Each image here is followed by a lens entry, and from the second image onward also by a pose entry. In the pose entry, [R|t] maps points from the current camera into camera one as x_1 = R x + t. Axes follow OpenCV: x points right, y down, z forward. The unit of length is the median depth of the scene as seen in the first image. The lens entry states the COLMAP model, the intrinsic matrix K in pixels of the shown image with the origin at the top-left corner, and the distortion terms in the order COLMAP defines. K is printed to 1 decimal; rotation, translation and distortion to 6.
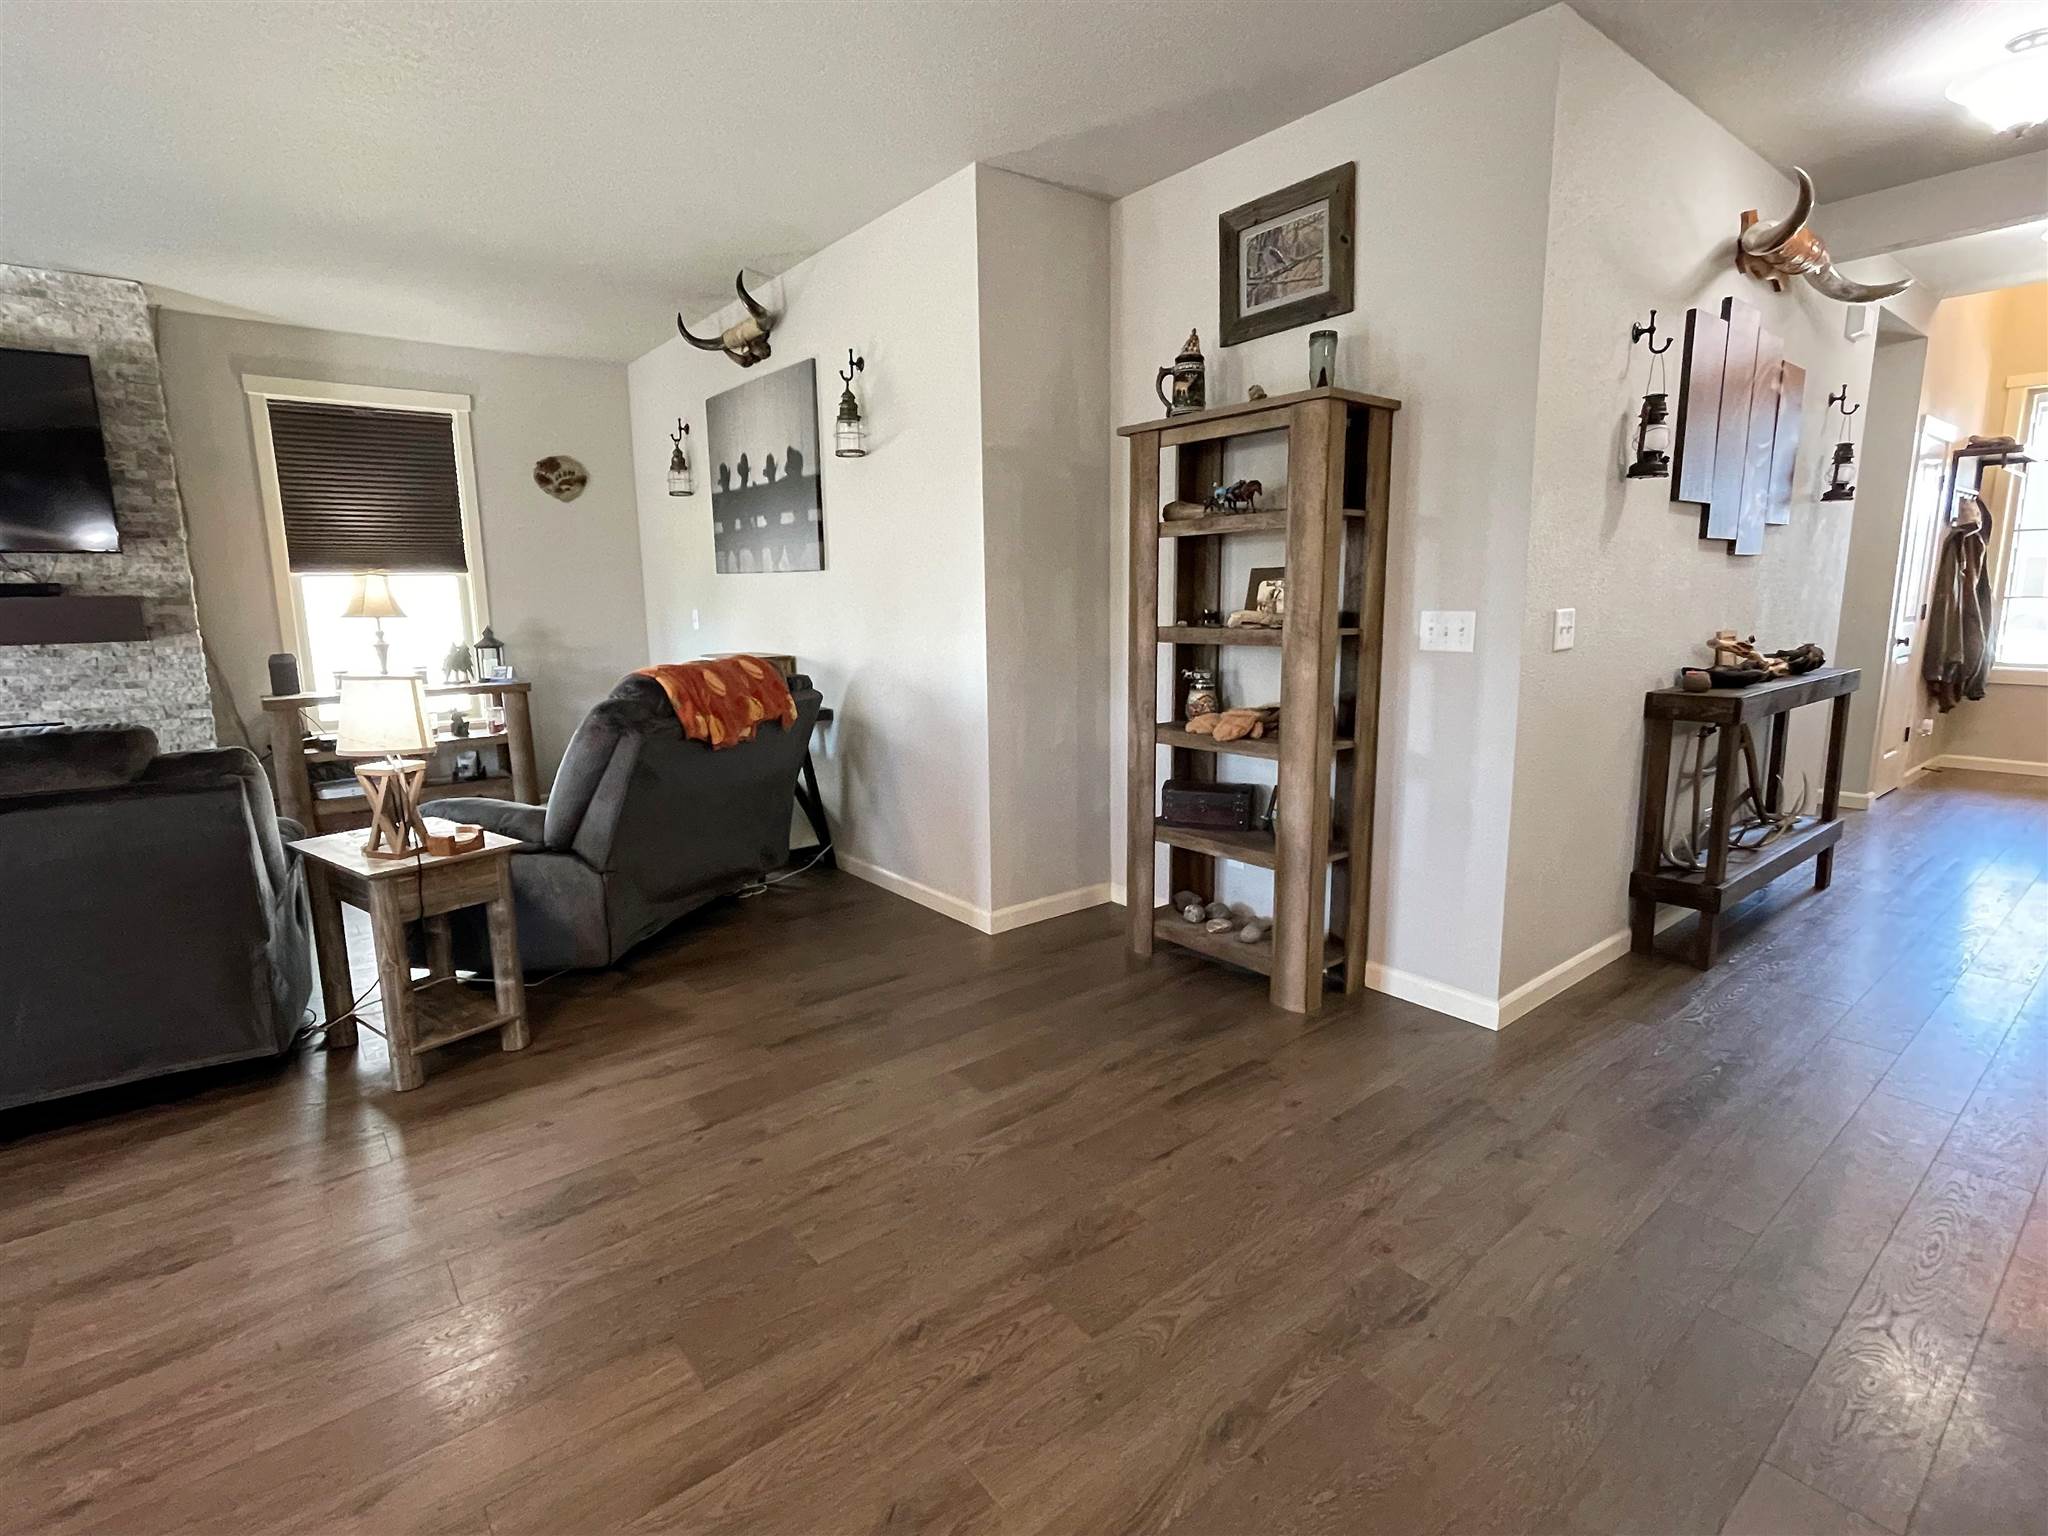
lens RADIAL K [[983.1, 0, 989.6], [0, 983.1, 751.7], [0, 0, 1]] dist [0.013704, 0.000068]
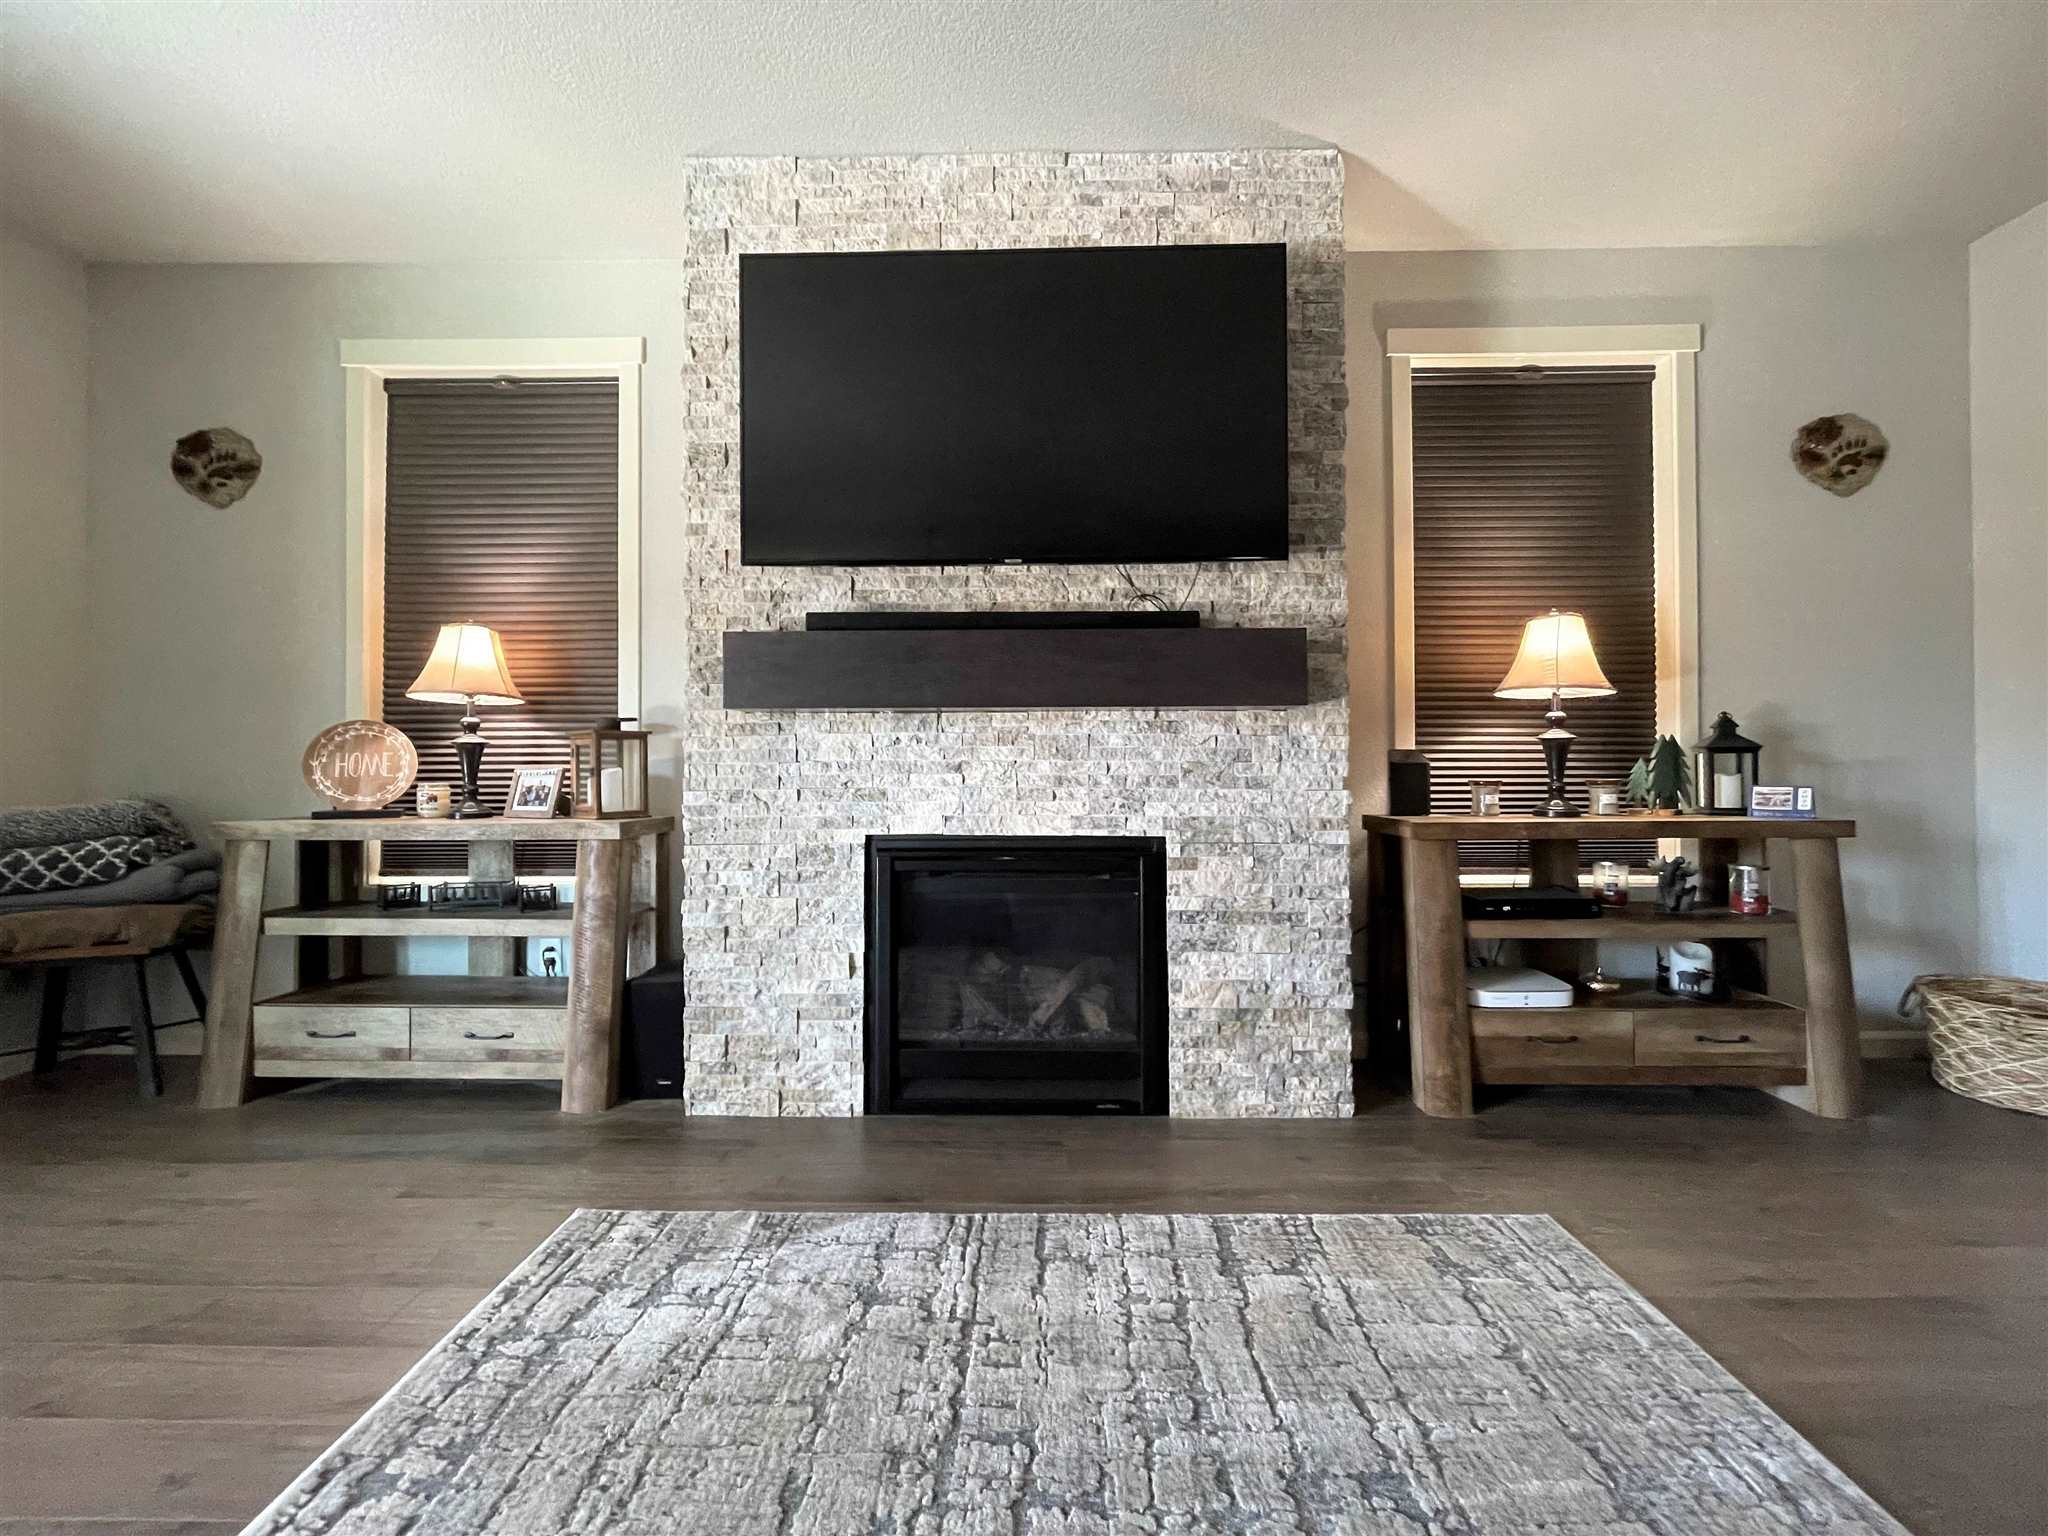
lens RADIAL K [[836.2, 0, 1015.0], [0, 836.2, 762.3], [0, 0, 1]] dist [-0.002229, 0.000289]
pose [[0.783438, 0.006940, -0.621431, -0.659967], [-0.111334, 0.985328, -0.129355, 0.002833], [0.611416, 0.170528, 0.772716, 0.513486]]
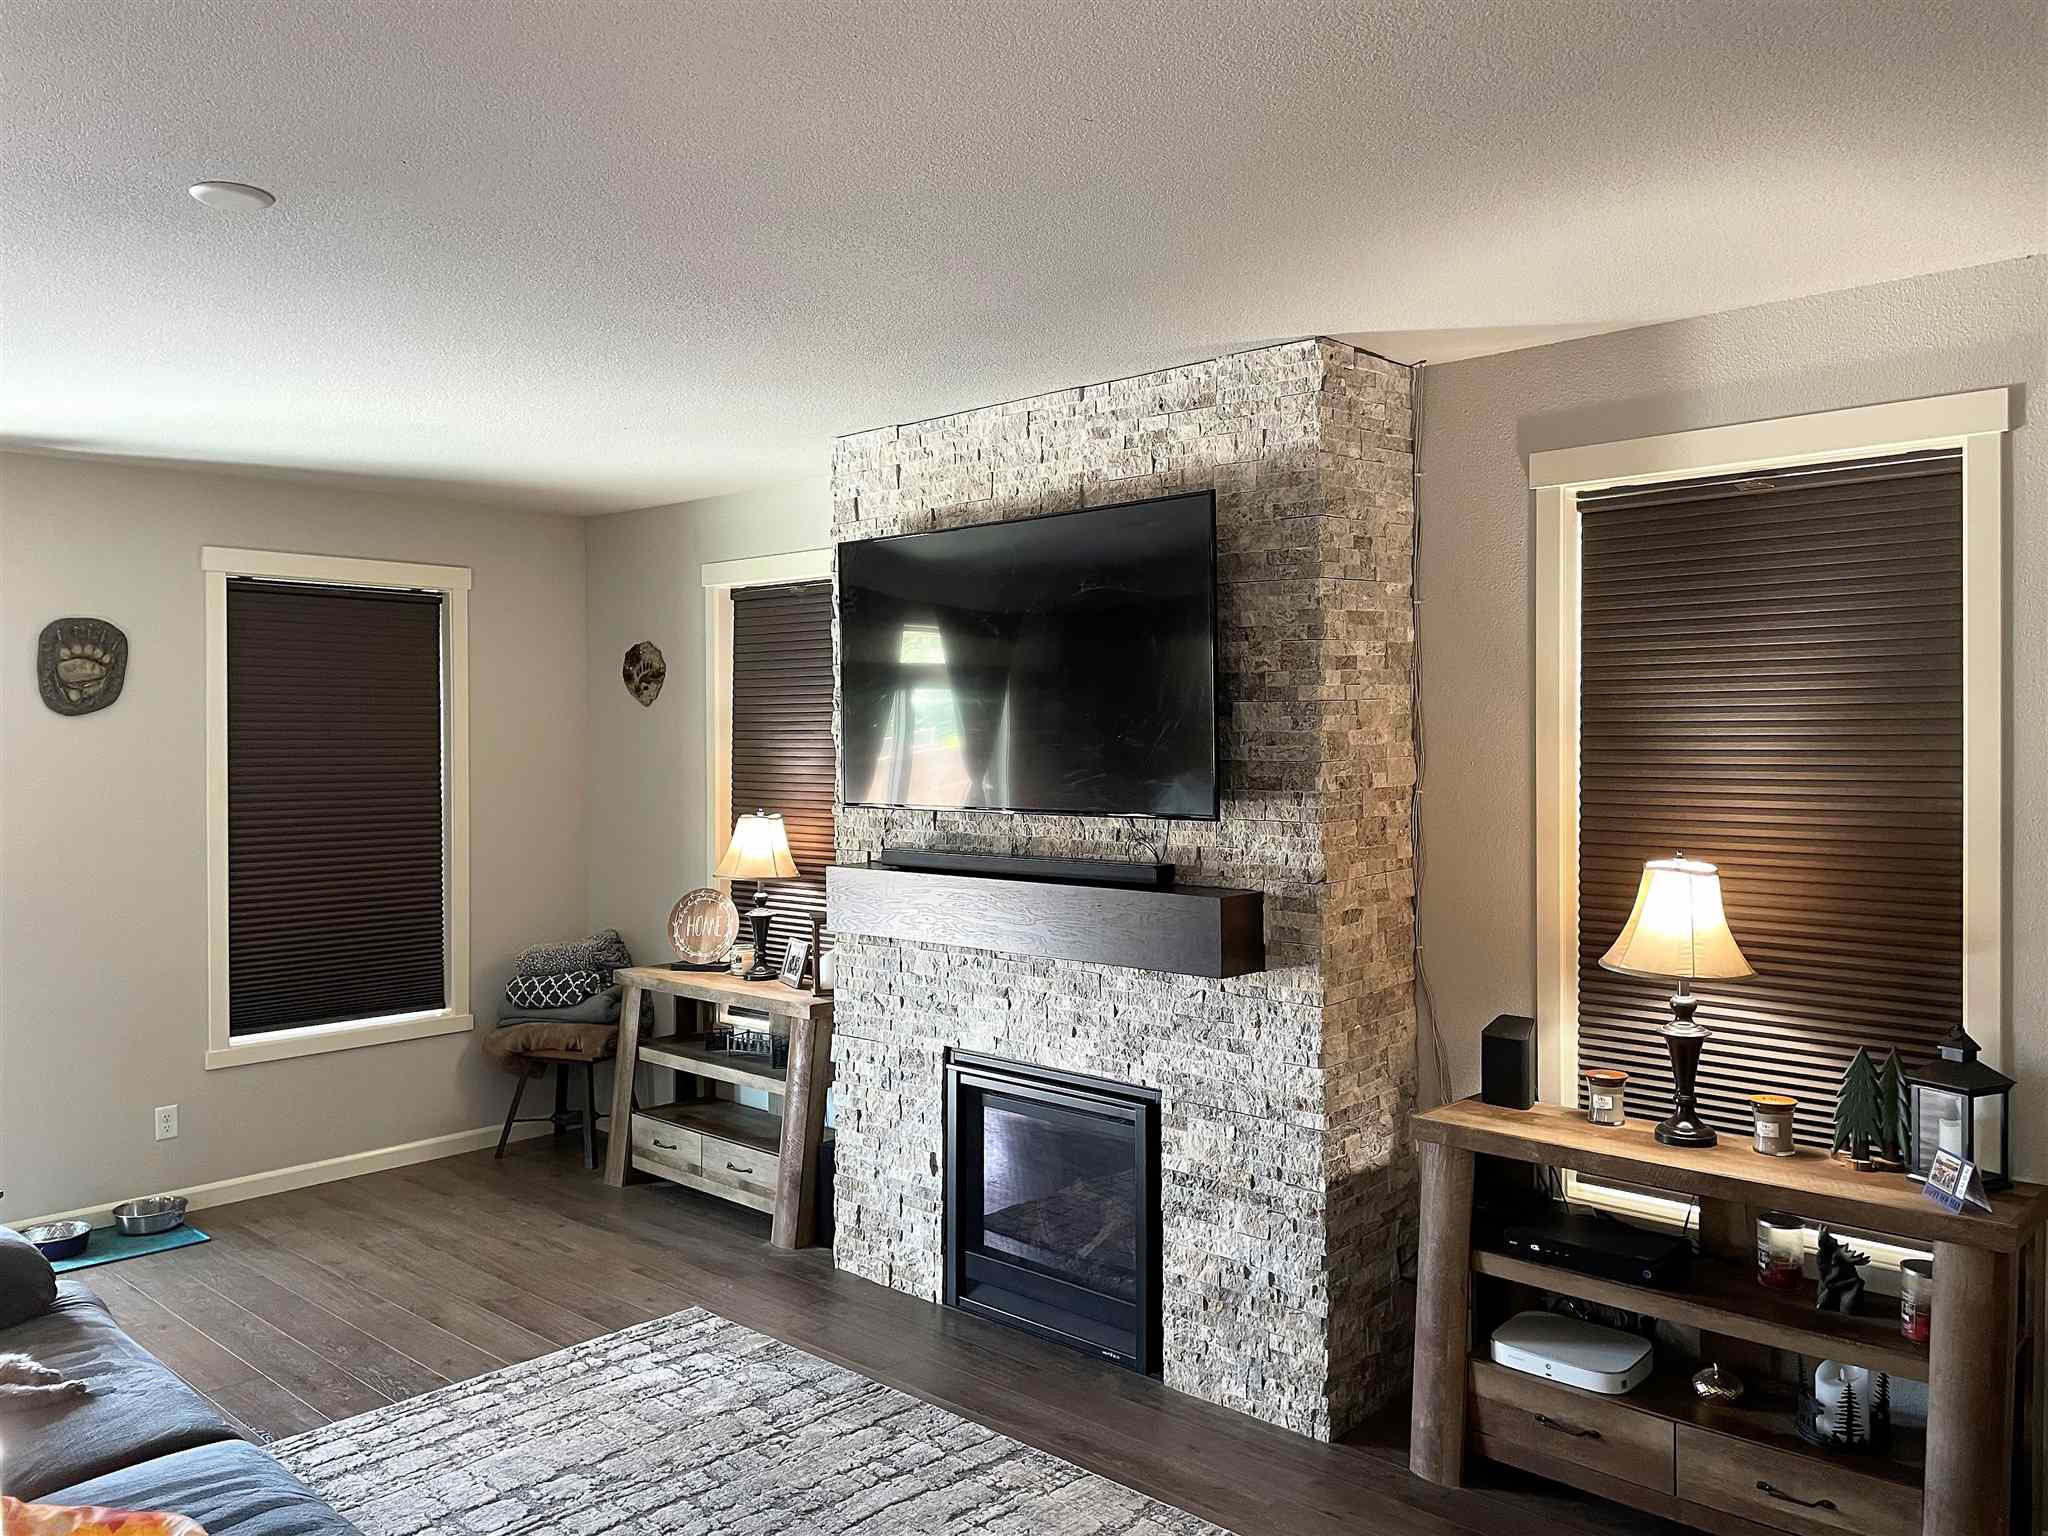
lens RADIAL K [[1562.2, 0, 1027.5], [0, 1562.2, 756.6], [0, 0, 1]] dist [0.081900, -0.097026]
pose [[0.162620, 0.024216, -0.986392, -0.013376], [-0.164165, 0.986429, -0.002848, -0.206367], [0.972936, 0.162394, 0.164388, 0.712712]]
